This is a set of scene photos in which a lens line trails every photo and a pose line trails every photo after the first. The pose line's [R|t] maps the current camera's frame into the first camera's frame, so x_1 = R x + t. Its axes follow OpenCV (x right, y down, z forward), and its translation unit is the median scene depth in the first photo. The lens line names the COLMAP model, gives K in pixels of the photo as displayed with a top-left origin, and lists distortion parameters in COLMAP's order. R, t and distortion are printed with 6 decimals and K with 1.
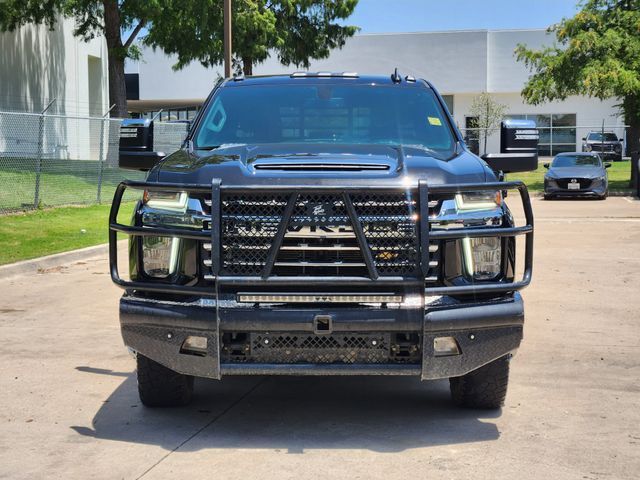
lens RADIAL K [[1194.5, 0, 320.0], [0, 1194.5, 240.0], [0, 0, 1]] dist [-0.036079, 0.193625]
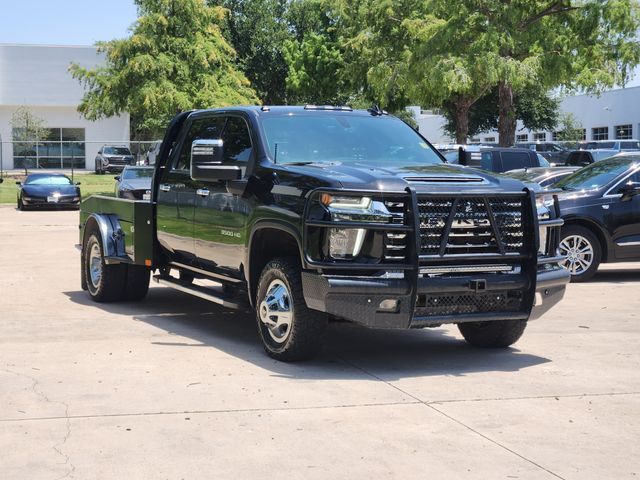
lens RADIAL K [[1194.5, 0, 320.0], [0, 1194.5, 240.0], [0, 0, 1]] dist [-0.036079, 0.193625]
pose [[0.889162, -0.018838, 0.457204, -0.132679], [0.023599, 0.999710, -0.004705, 0.002541], [-0.456983, 0.014973, 0.889349, -0.034574]]
